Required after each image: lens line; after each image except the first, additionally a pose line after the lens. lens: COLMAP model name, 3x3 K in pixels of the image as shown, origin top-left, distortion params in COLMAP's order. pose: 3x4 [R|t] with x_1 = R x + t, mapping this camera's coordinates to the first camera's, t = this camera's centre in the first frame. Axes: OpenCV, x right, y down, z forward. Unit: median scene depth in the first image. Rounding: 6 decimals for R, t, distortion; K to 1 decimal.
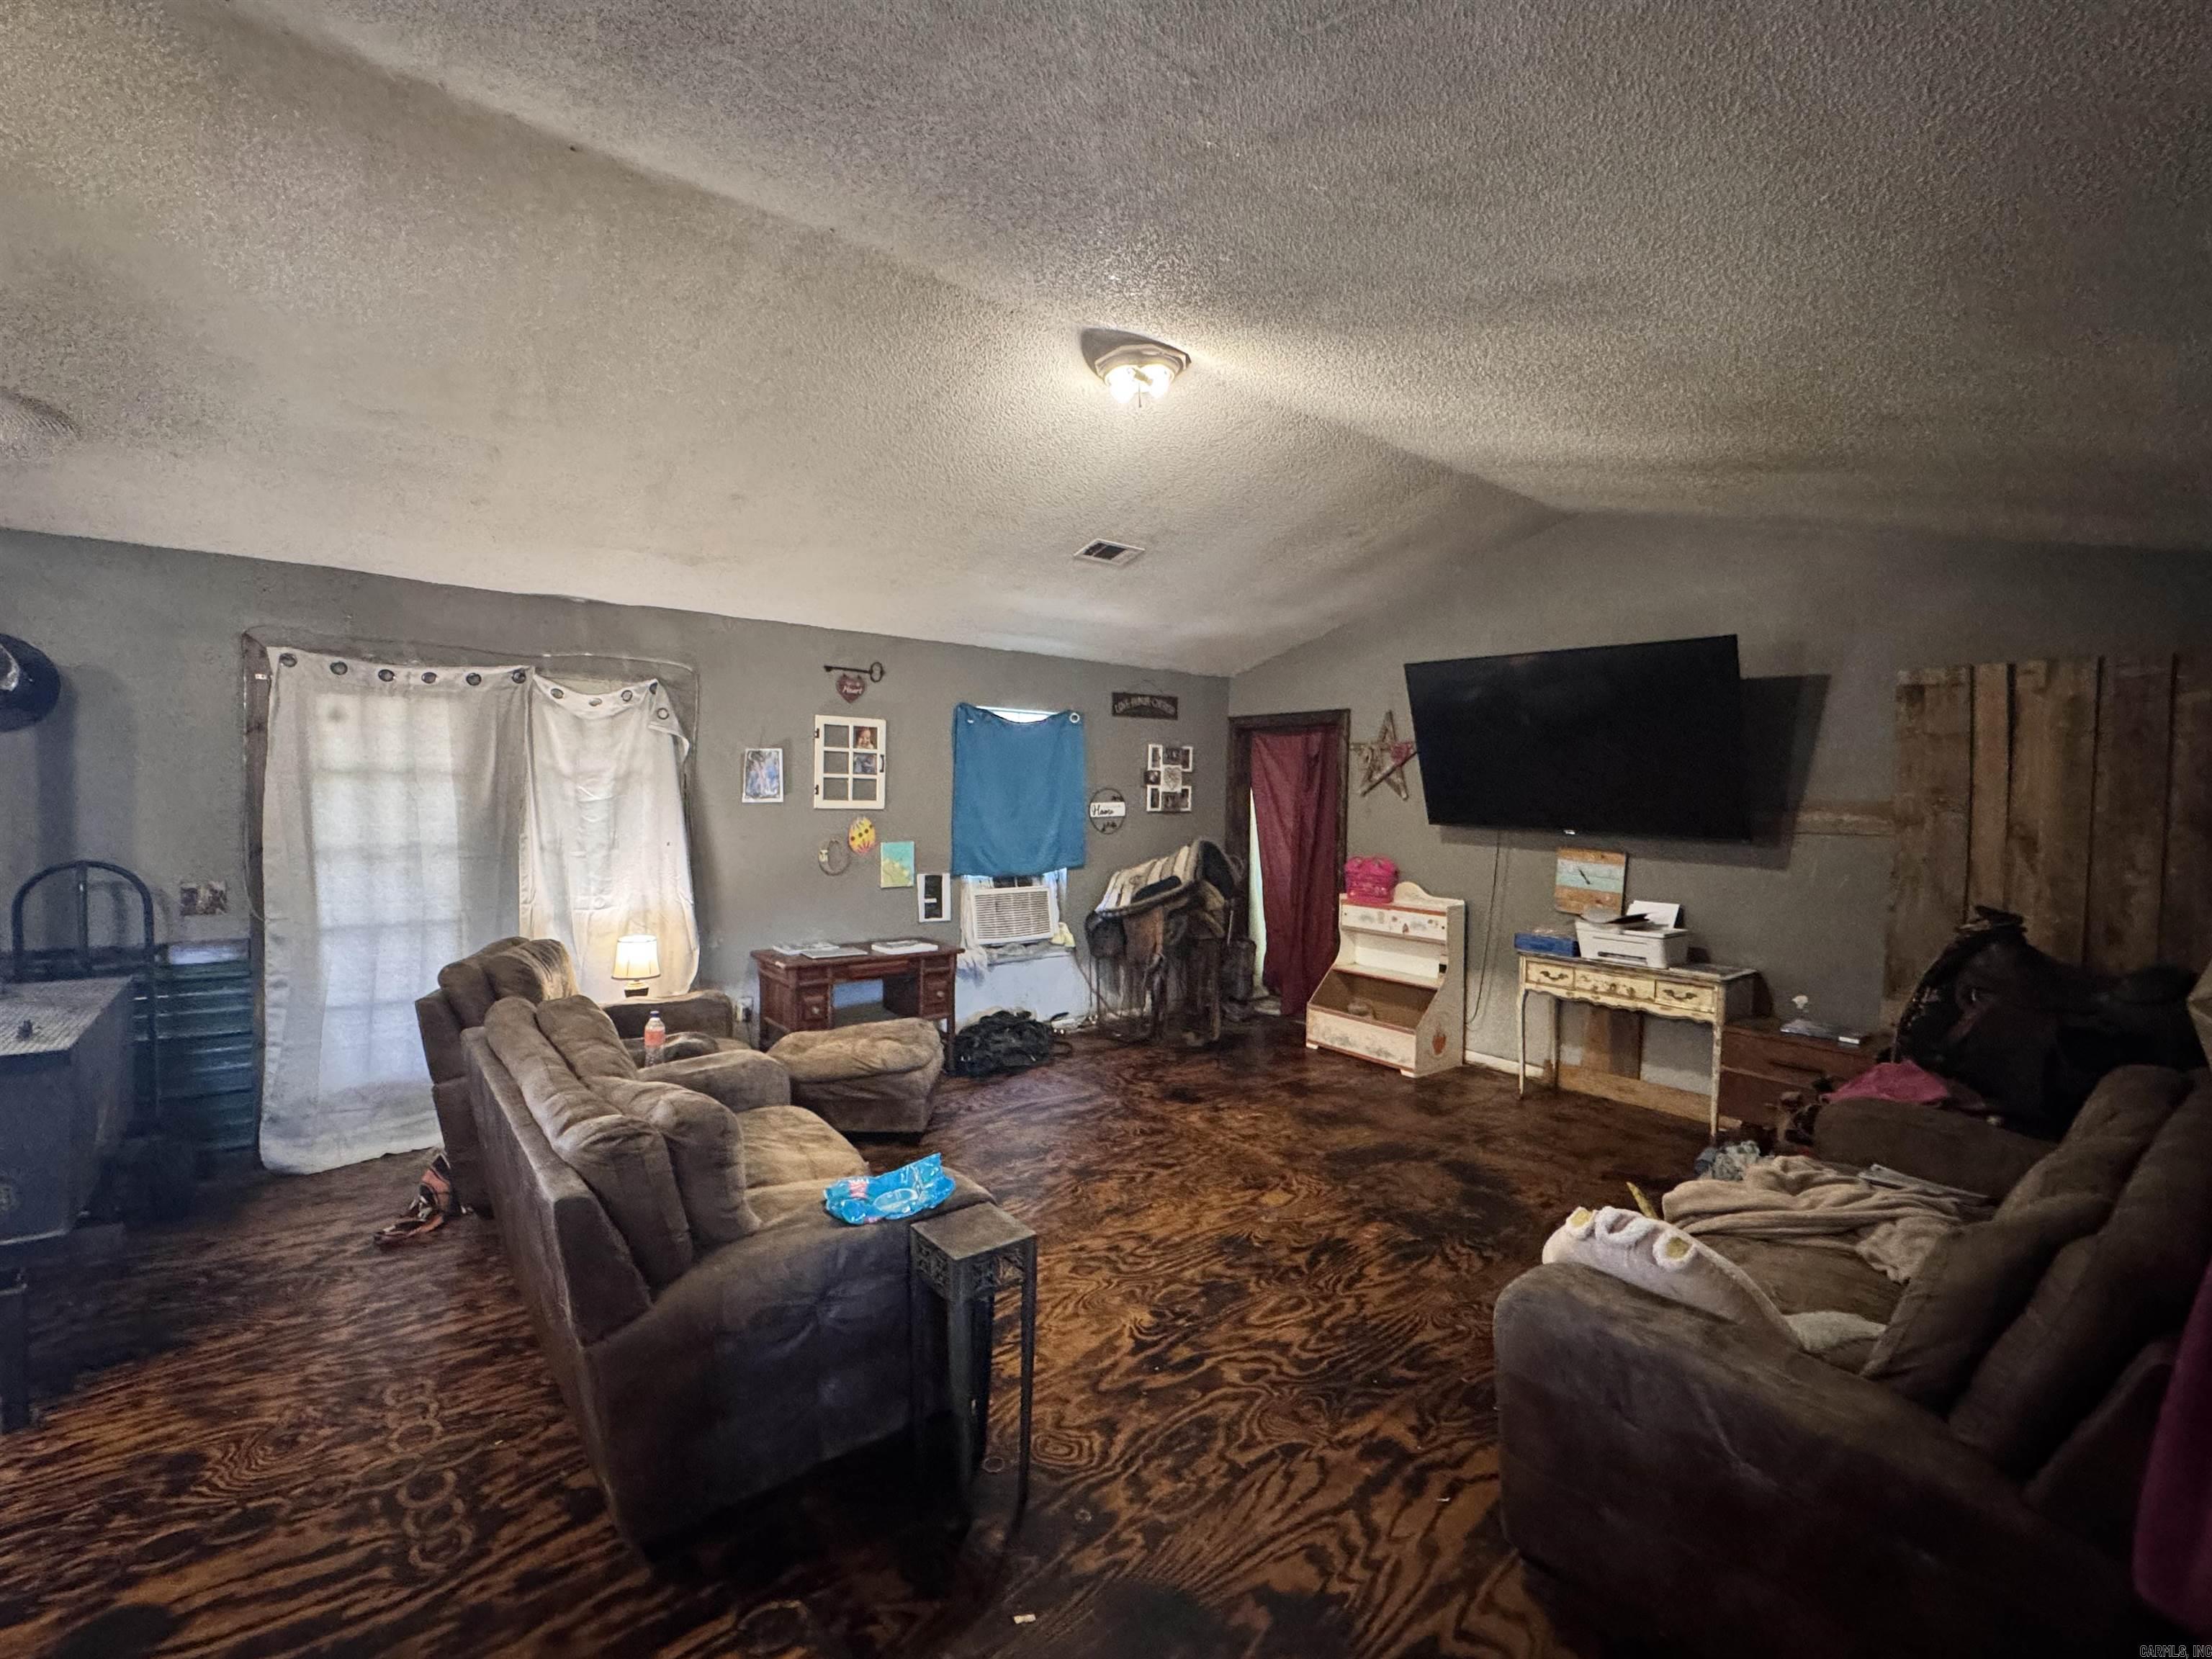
lens RADIAL K [[993.0, 0, 1105.9], [0, 993.0, 825.6], [0, 0, 1]] dist [0.002028, 0.000360]
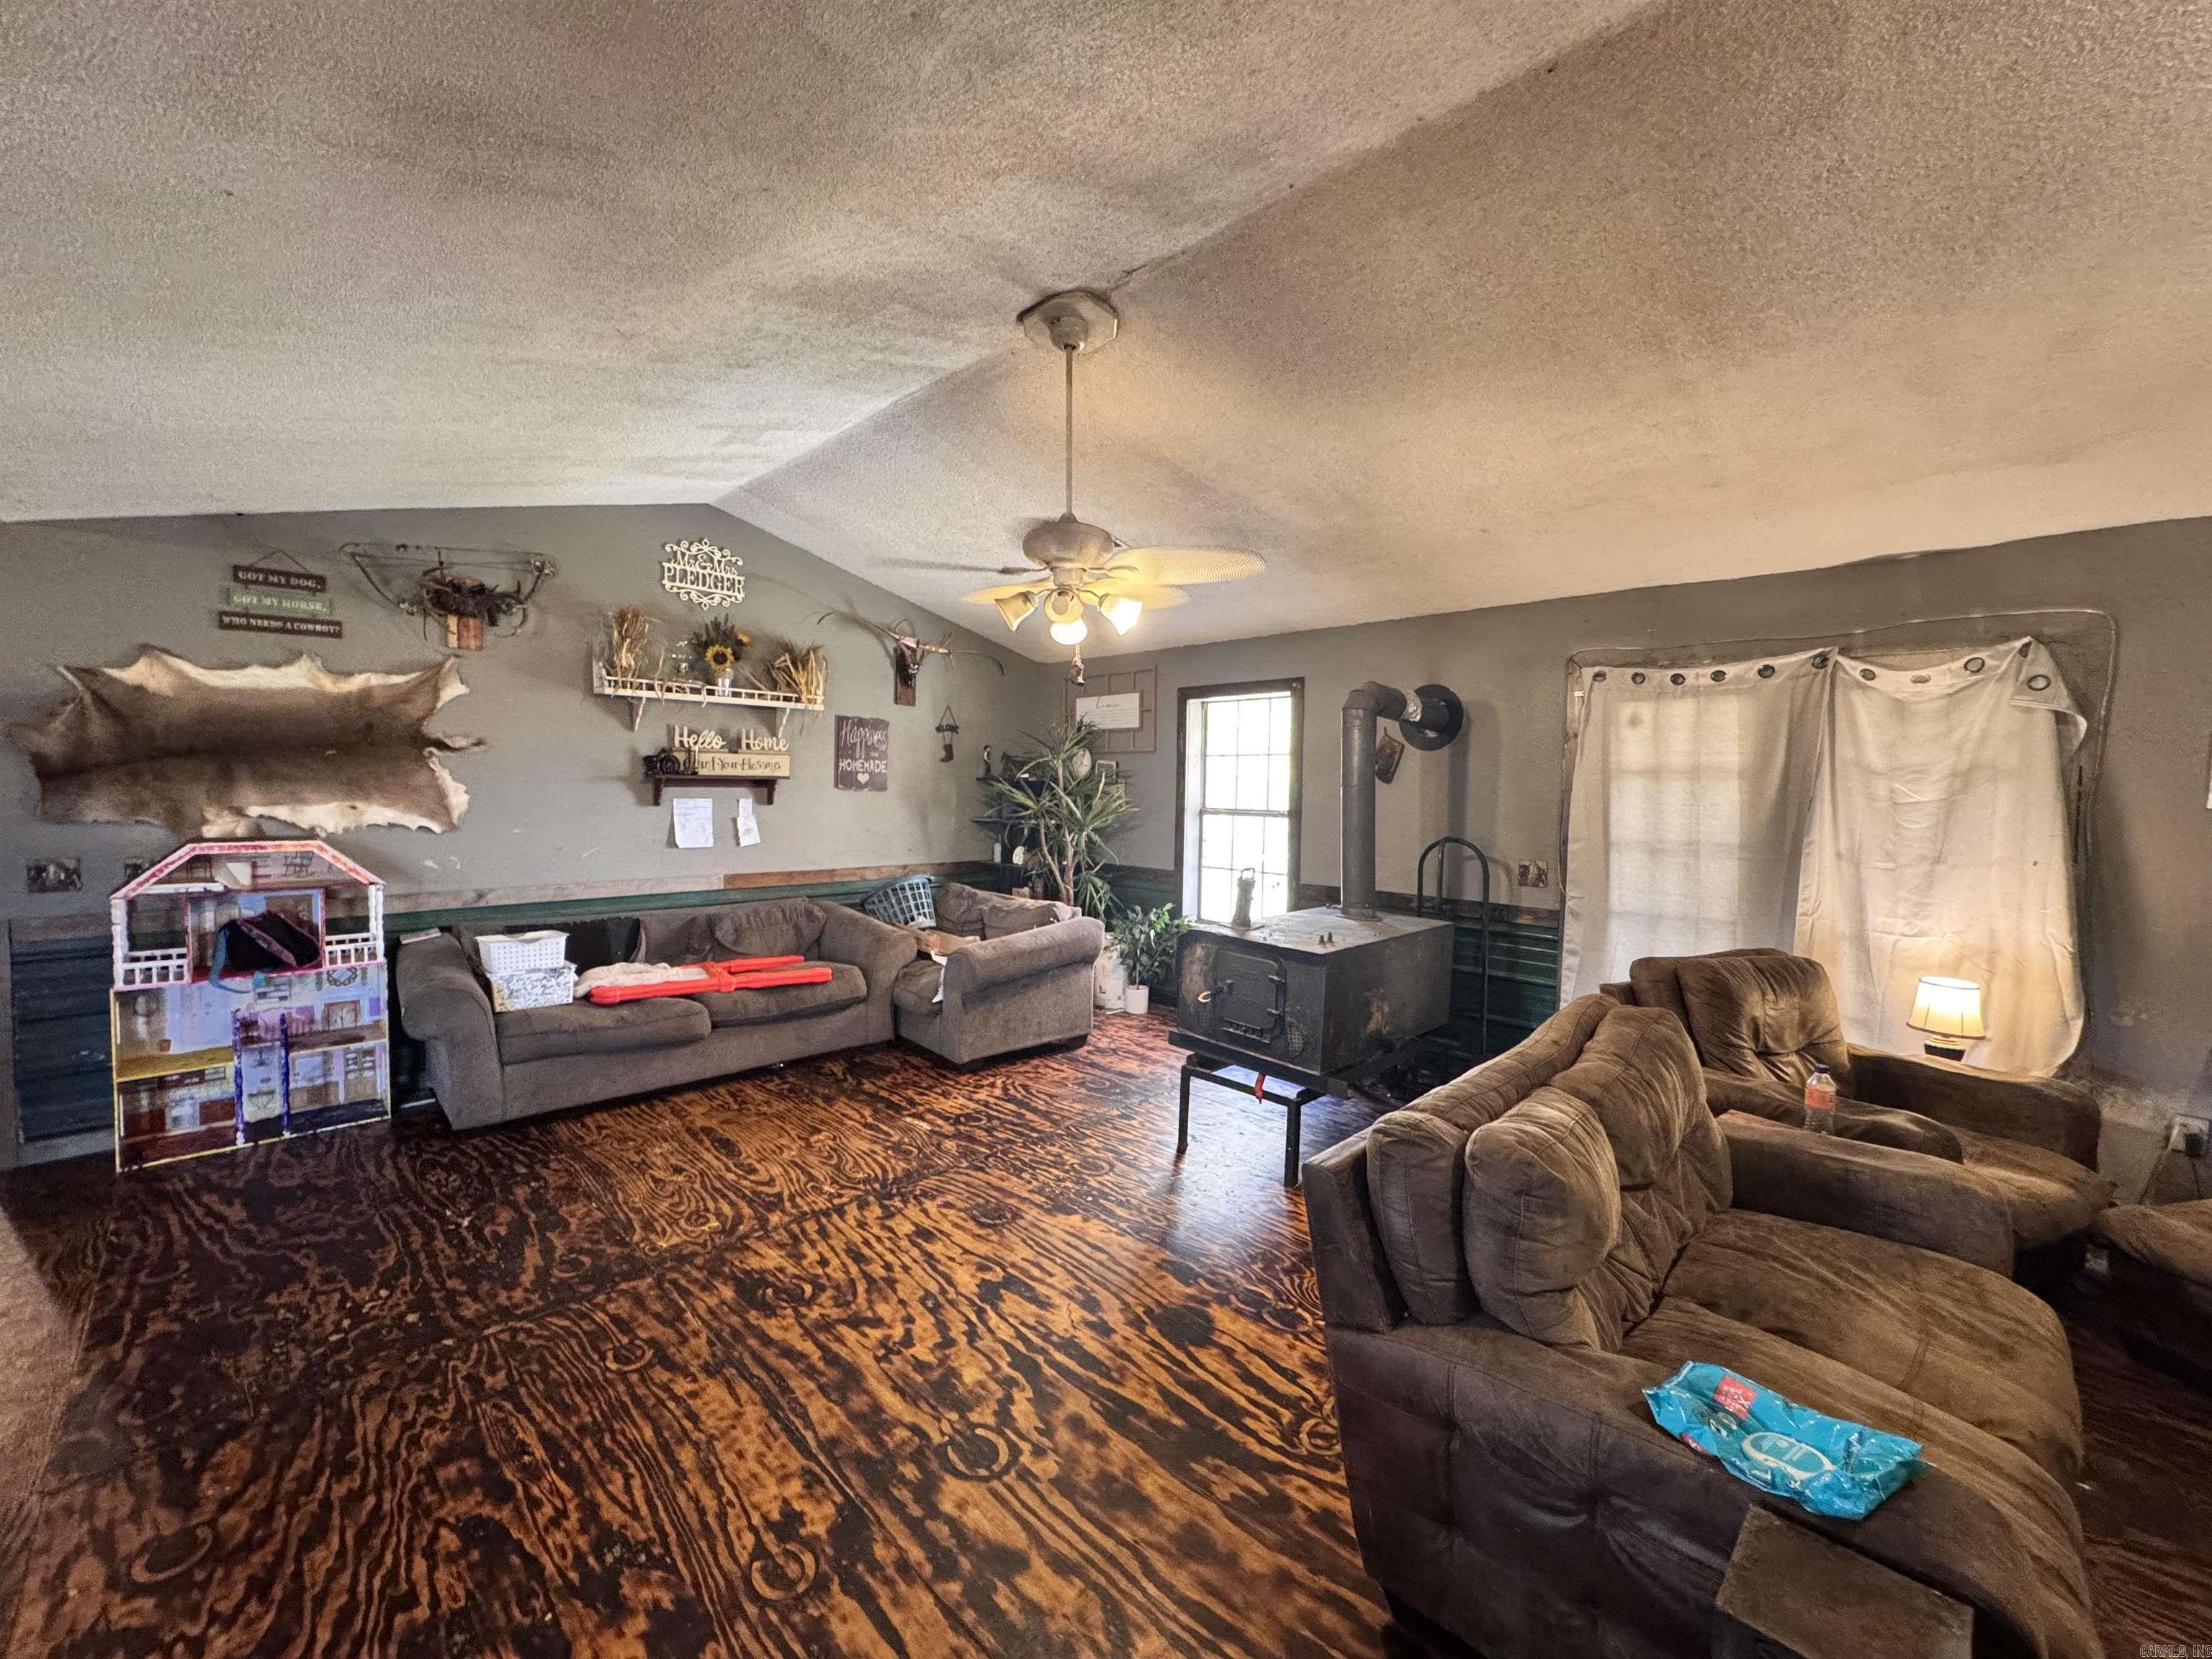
lens RADIAL K [[884.8, 0, 1107.0], [0, 884.8, 825.1], [0, 0, 1]] dist [-0.003008, -0.000113]
pose [[0.107867, 0.029118, -0.993739, 0.137571], [-0.049519, 0.998488, 0.023882, 0.009855], [0.992931, 0.046633, 0.109146, 0.298748]]
